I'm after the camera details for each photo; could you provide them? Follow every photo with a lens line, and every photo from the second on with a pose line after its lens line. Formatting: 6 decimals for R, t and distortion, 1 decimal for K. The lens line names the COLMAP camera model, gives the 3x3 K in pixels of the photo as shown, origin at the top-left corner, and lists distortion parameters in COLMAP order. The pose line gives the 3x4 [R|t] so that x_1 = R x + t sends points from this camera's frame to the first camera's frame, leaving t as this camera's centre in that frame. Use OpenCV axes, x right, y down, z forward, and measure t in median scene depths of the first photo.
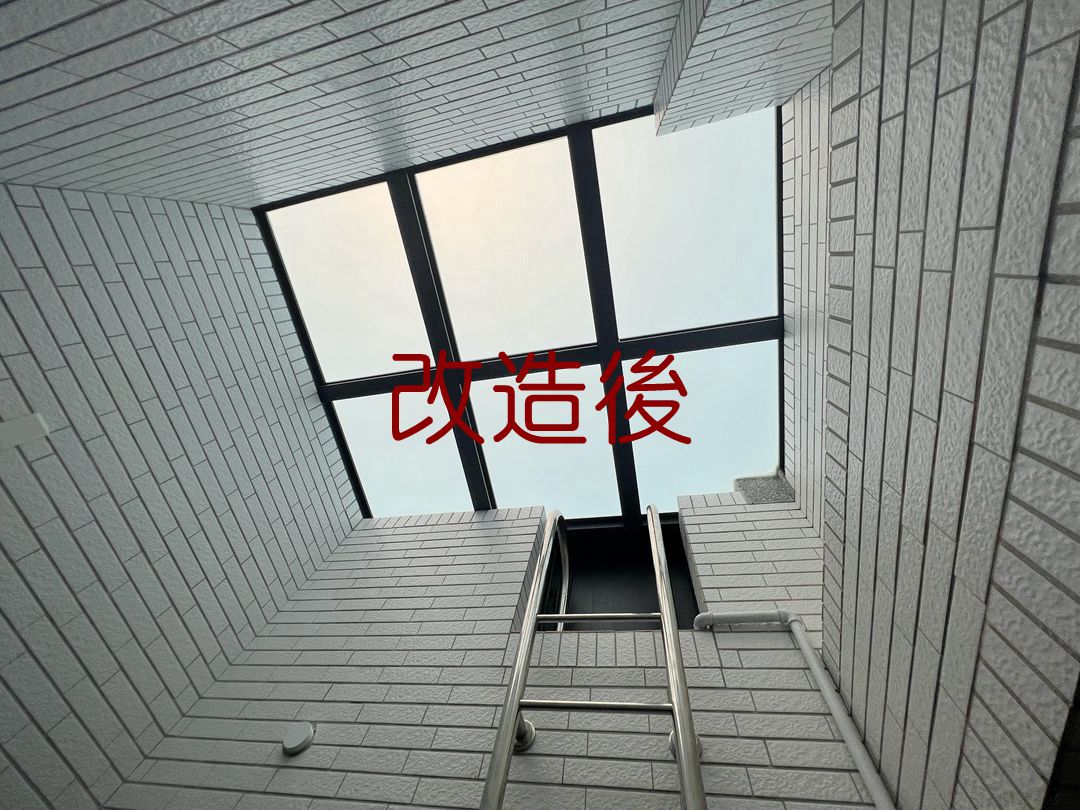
lens RADIAL K [[436.8, 0, 537.7], [0, 436.8, 405.3], [0, 0, 1]] dist [0.002712, 0.000152]
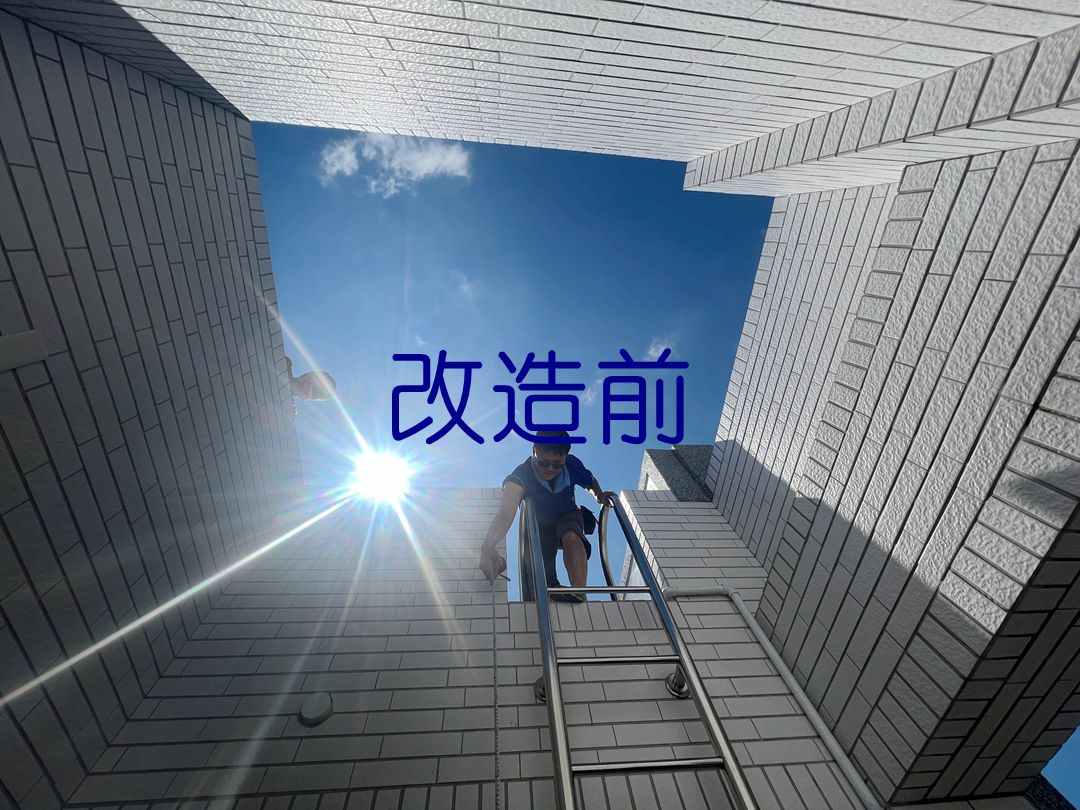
lens RADIAL K [[436.8, 0, 529.6], [0, 436.8, 404.9], [0, 0, 1]] dist [0.002712, 0.000152]
pose [[0.937570, 0.141320, 0.317792, -0.743292], [-0.155435, 0.987656, 0.019369, -0.001172], [-0.311132, -0.067556, 0.947963, -0.039053]]
